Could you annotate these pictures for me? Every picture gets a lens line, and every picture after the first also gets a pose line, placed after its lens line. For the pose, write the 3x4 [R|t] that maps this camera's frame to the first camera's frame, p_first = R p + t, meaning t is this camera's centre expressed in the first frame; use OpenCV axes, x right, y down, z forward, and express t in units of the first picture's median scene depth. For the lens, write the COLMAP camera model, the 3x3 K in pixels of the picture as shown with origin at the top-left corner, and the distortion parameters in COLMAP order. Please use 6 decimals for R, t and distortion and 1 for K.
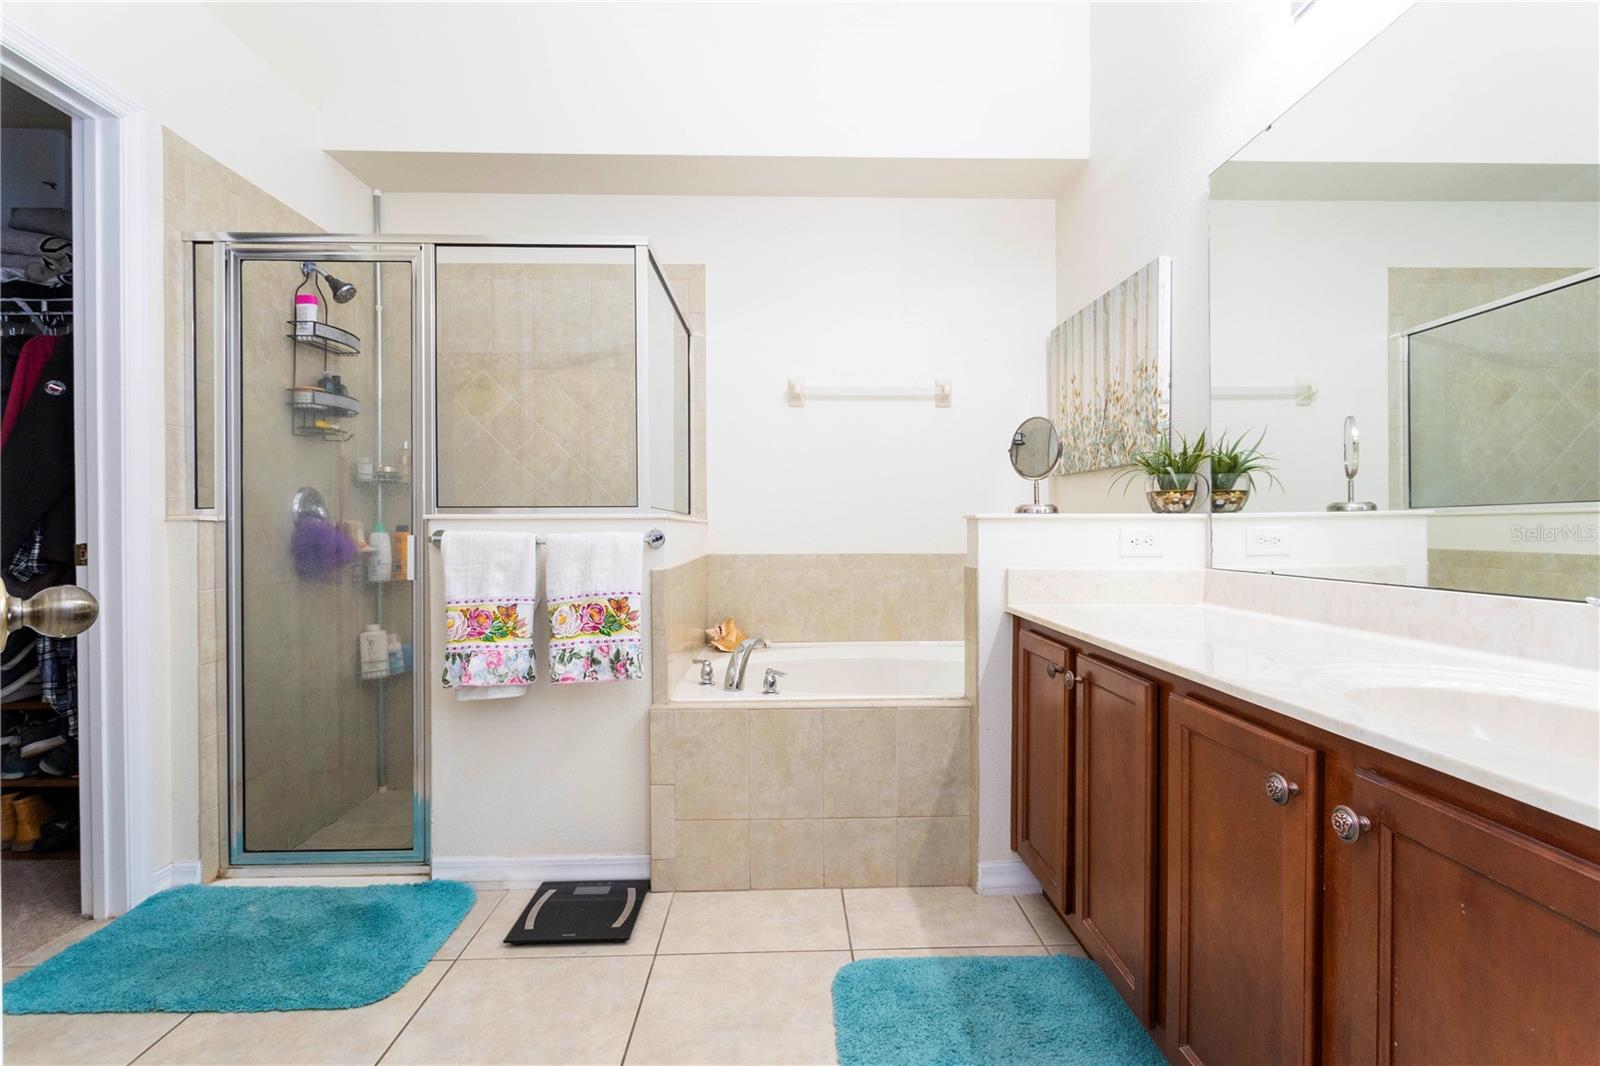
lens RADIAL K [[753.0, 0, 804.0], [0, 753.0, 535.7], [0, 0, 1]] dist [-0.009258, 0.004683]
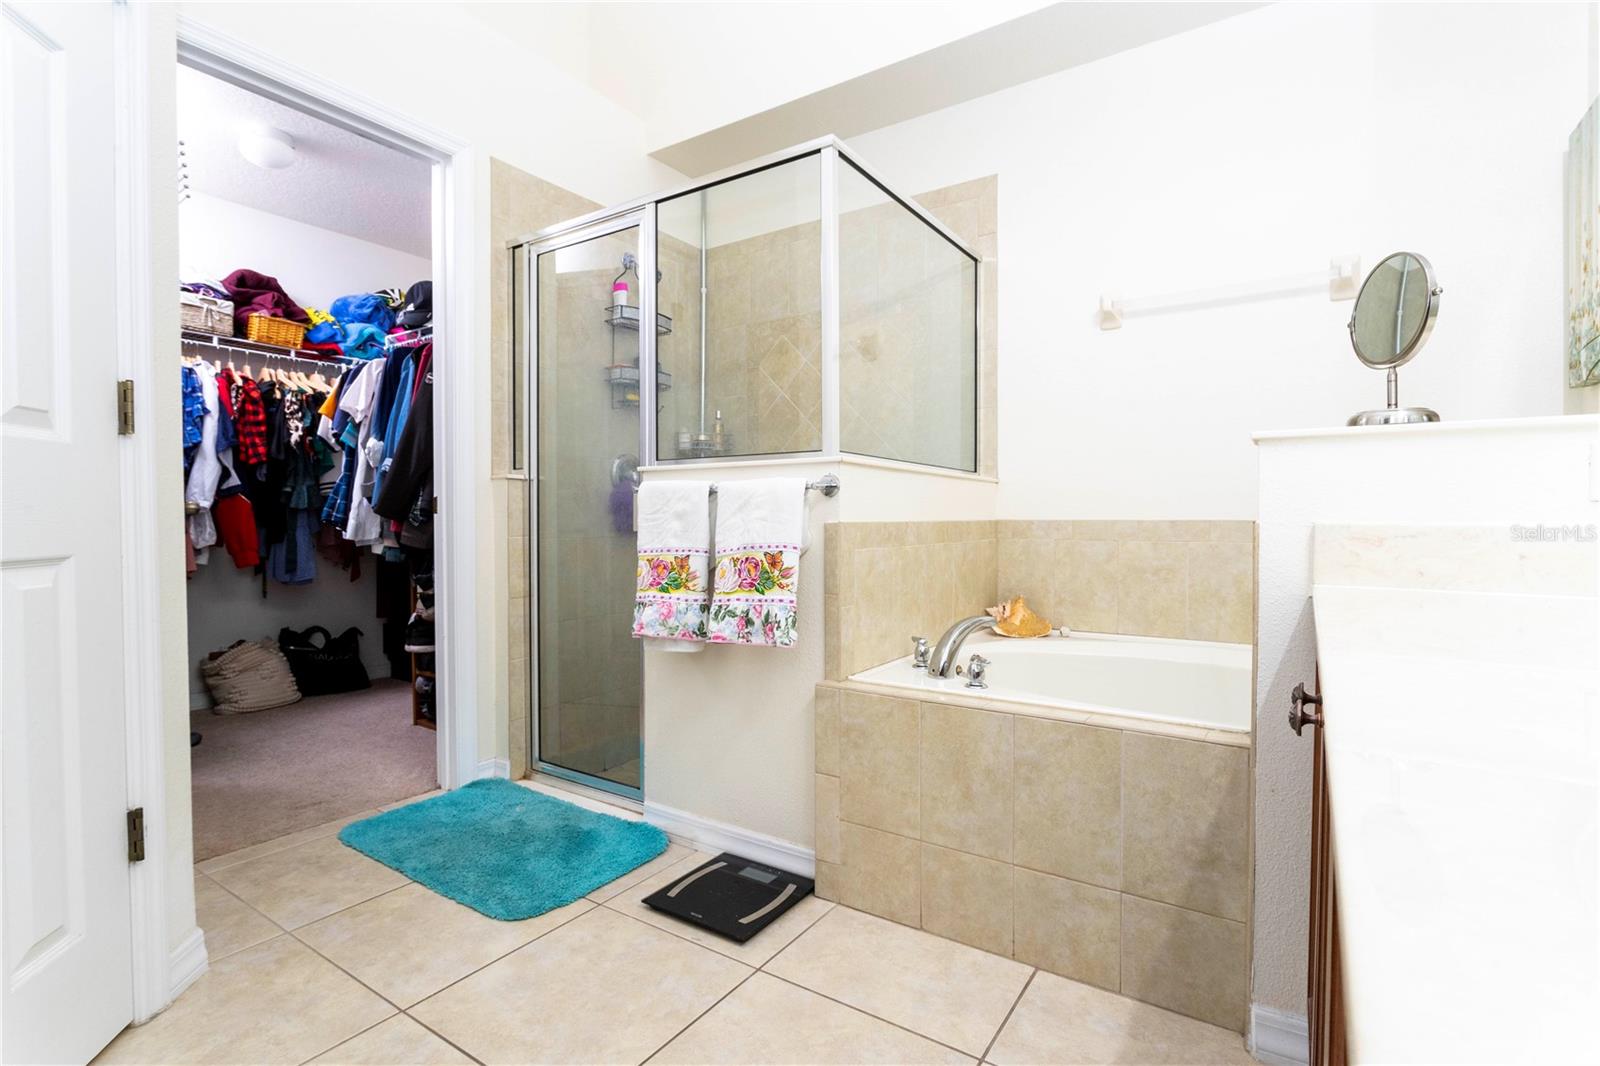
lens RADIAL K [[753.0, 0, 804.5], [0, 753.0, 532.4], [0, 0, 1]] dist [-0.009258, 0.004683]
pose [[0.817330, 0.015596, -0.575959, 0.272012], [-0.009485, 0.999862, 0.013615, 0.044693], [0.576092, -0.005666, 0.817365, 0.284325]]
